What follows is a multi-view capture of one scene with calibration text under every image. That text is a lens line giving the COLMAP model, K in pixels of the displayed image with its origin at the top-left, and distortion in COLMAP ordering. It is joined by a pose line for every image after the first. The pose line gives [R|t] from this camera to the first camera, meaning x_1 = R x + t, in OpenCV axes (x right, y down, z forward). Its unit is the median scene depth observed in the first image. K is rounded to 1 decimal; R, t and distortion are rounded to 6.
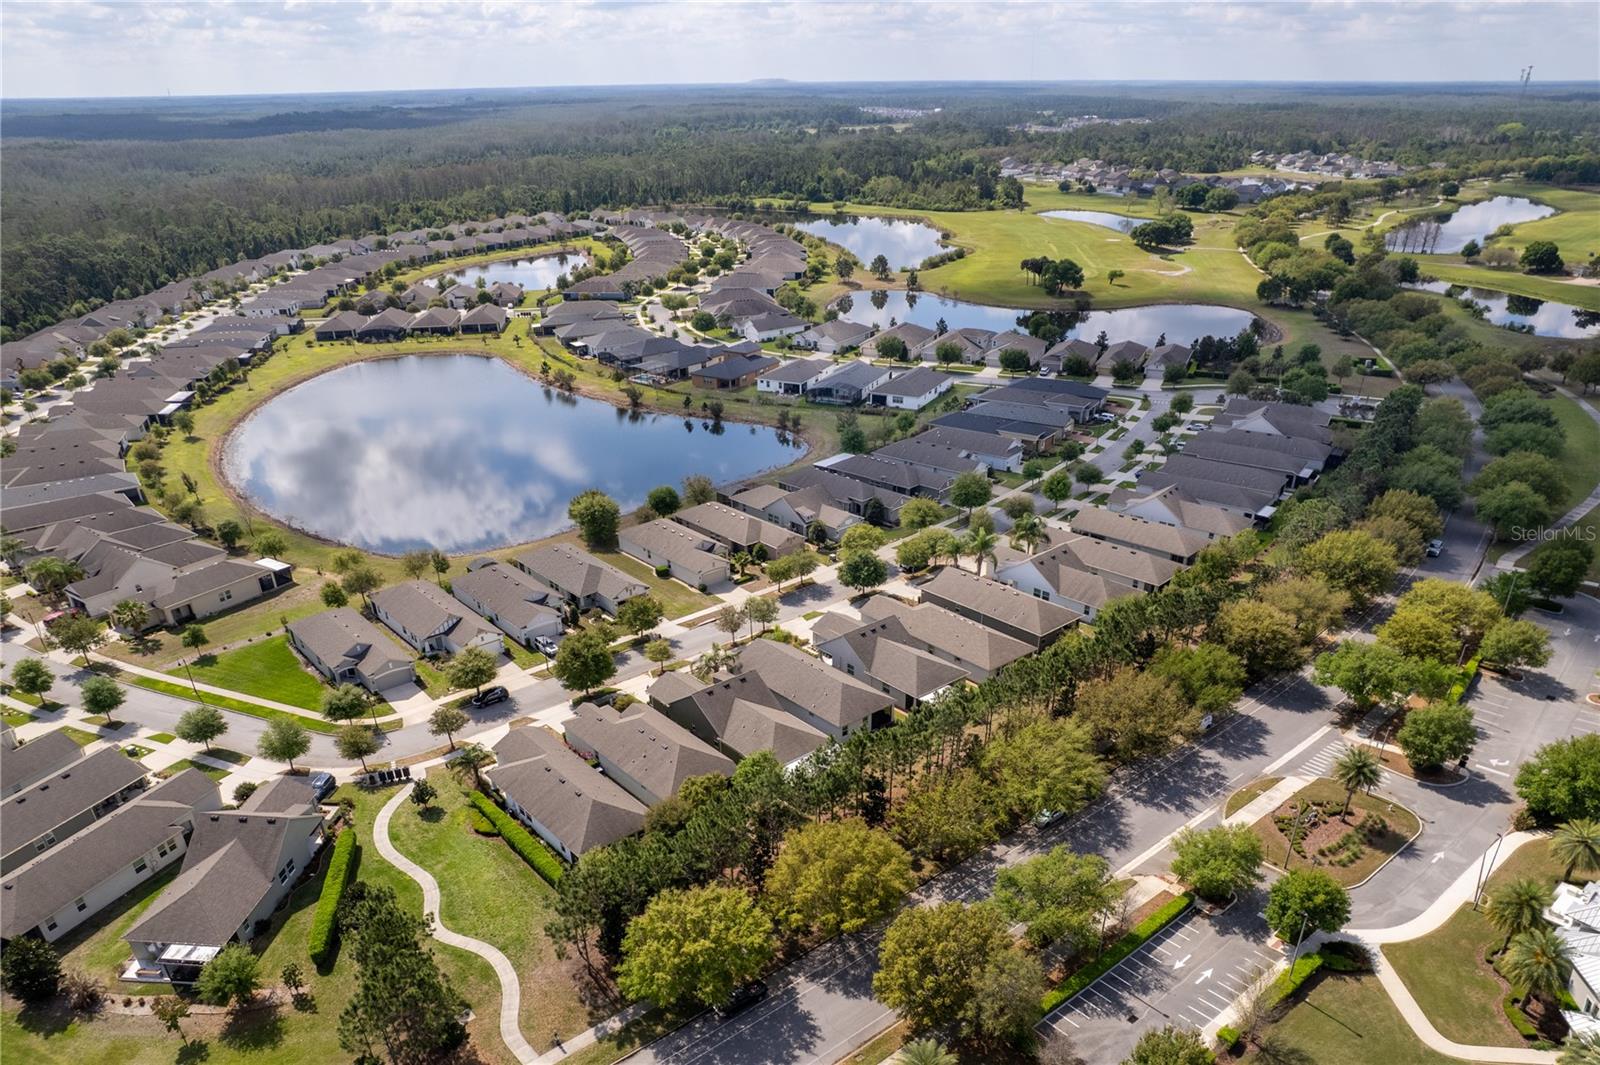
lens RADIAL K [[1212.2, 0, 800.0], [0, 1212.2, 532.5], [0, 0, 1]] dist [-0.080928, 0.088218]
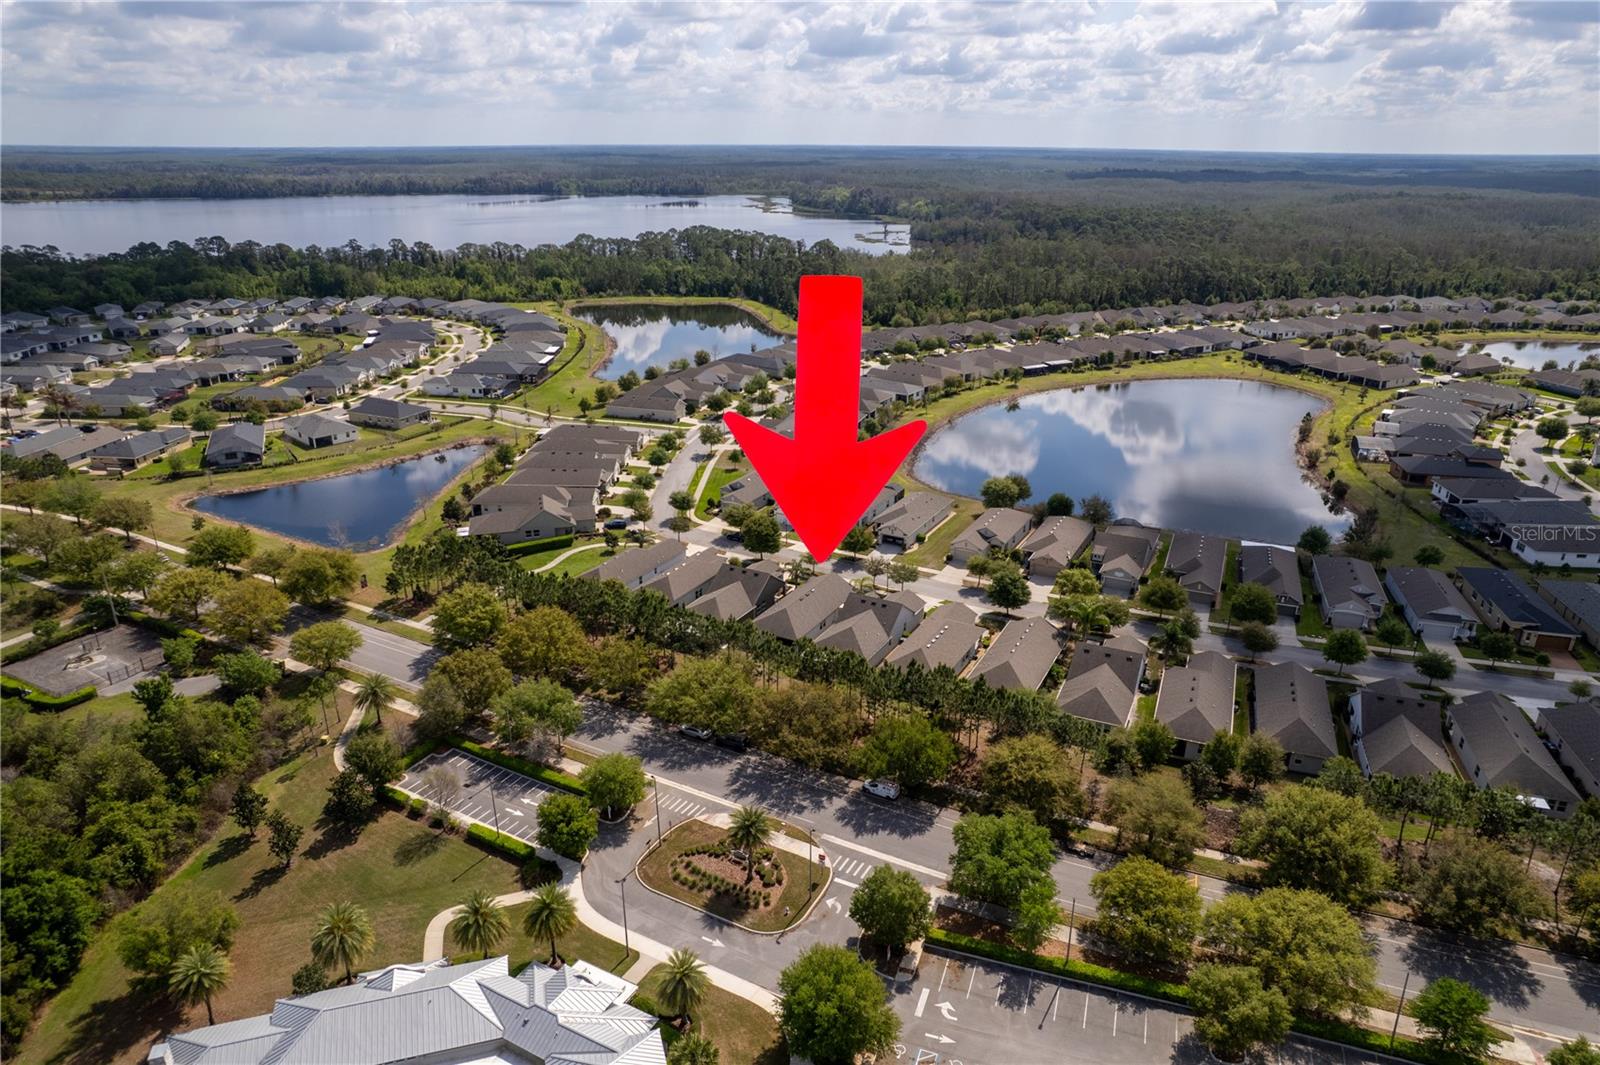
lens RADIAL K [[1035.3, 0, 808.7], [0, 1035.3, 528.8], [0, 0, 1]] dist [-0.080955, 0.072518]
pose [[0.361019, 0.346682, -0.865723, 0.384444], [-0.341364, 0.913028, 0.223271, -0.083596], [0.867834, 0.214922, 0.447965, 0.198329]]
